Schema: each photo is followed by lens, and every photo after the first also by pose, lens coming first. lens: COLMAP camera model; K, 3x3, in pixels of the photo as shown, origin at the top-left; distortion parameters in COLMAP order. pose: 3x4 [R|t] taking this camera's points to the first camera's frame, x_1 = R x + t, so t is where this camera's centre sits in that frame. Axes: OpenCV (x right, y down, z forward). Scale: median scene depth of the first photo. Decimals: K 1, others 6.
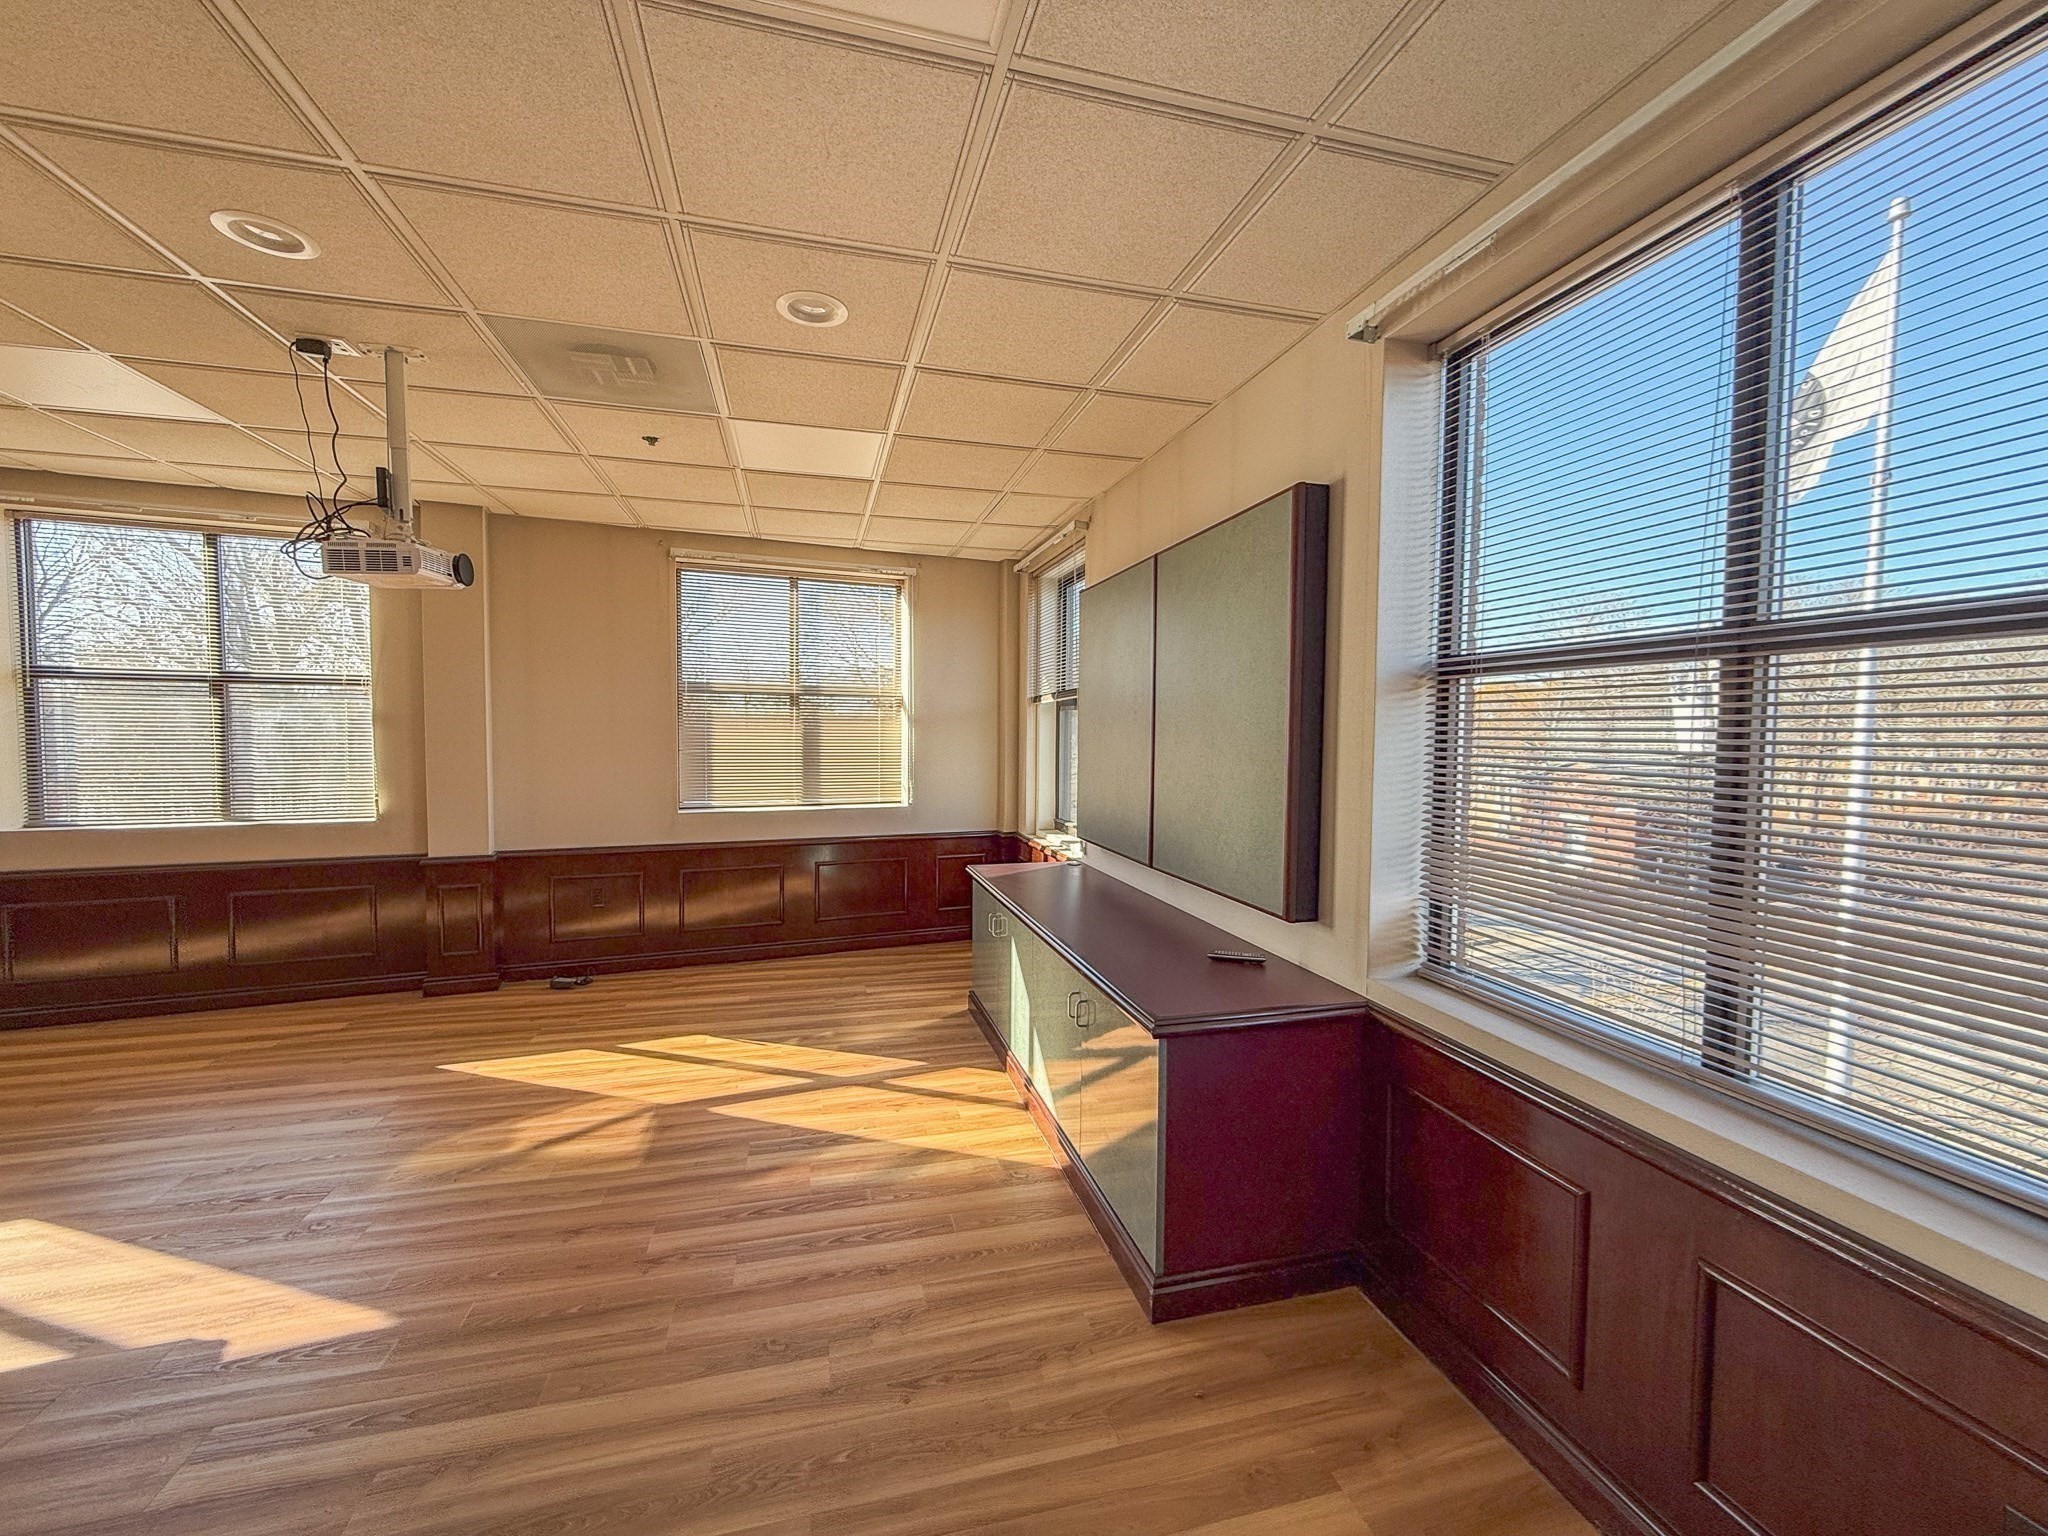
lens RADIAL K [[817.9, 0, 1017.5], [0, 817.9, 766.6], [0, 0, 1]] dist [0.002773, 0.000153]
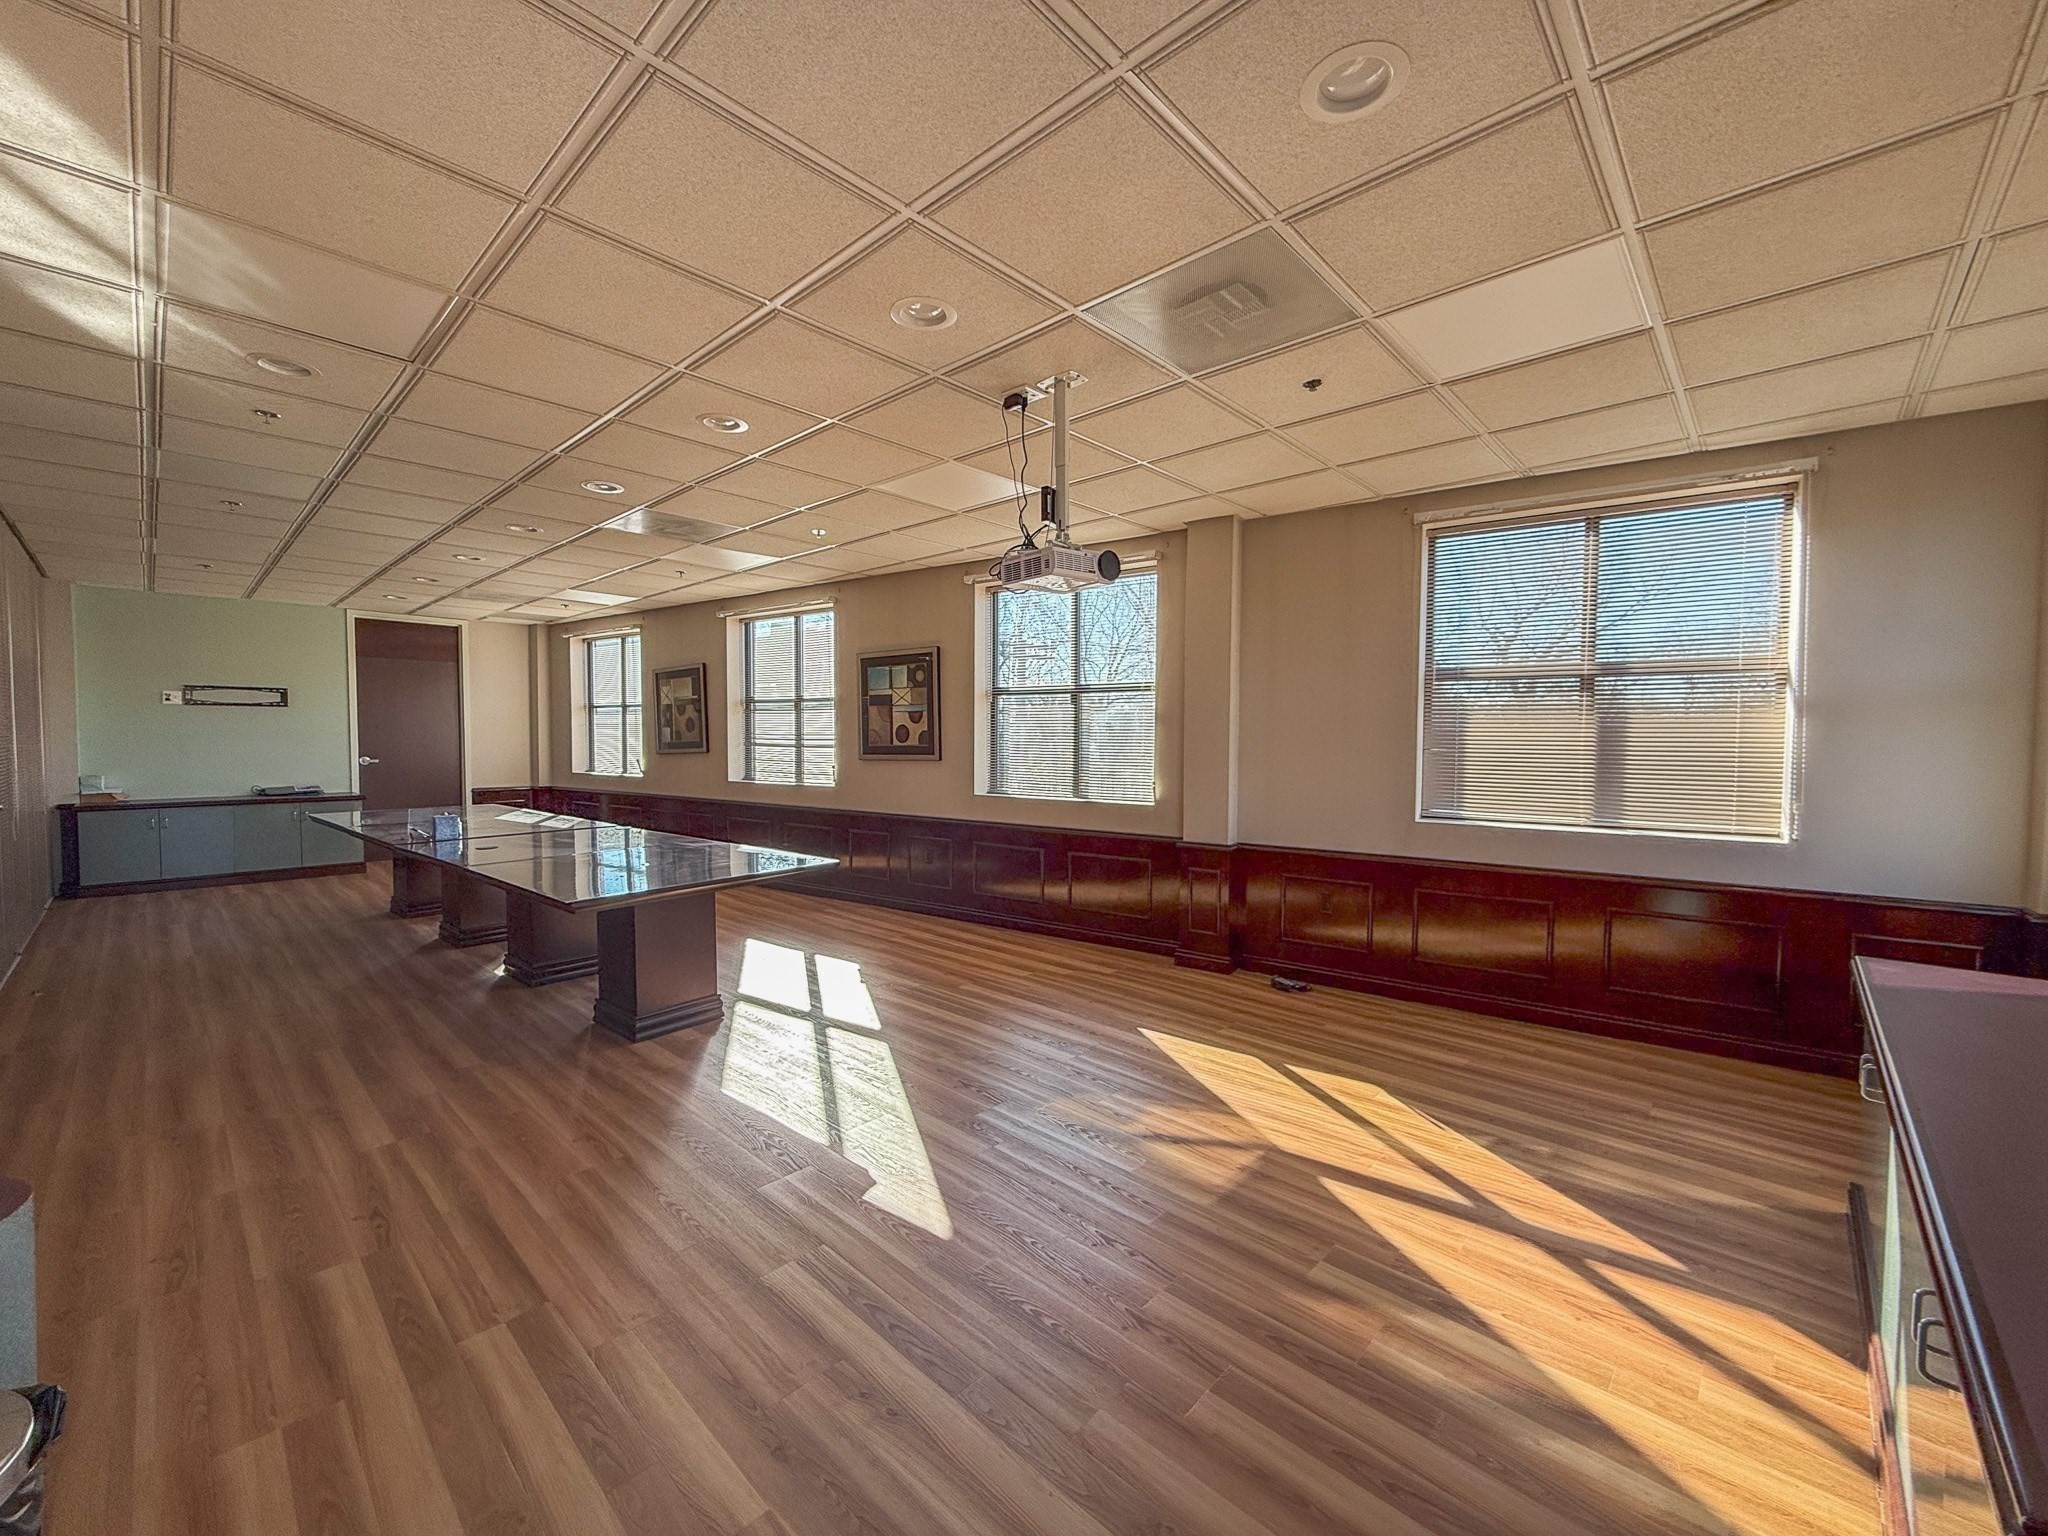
lens RADIAL K [[817.9, 0, 1017.5], [0, 817.9, 766.6], [0, 0, 1]] dist [0.002773, 0.000153]
pose [[0.532107, 0.027170, -0.846241, 0.110235], [-0.038907, 0.999214, 0.007618, 0.010782], [0.845783, 0.028871, 0.532746, 0.230130]]
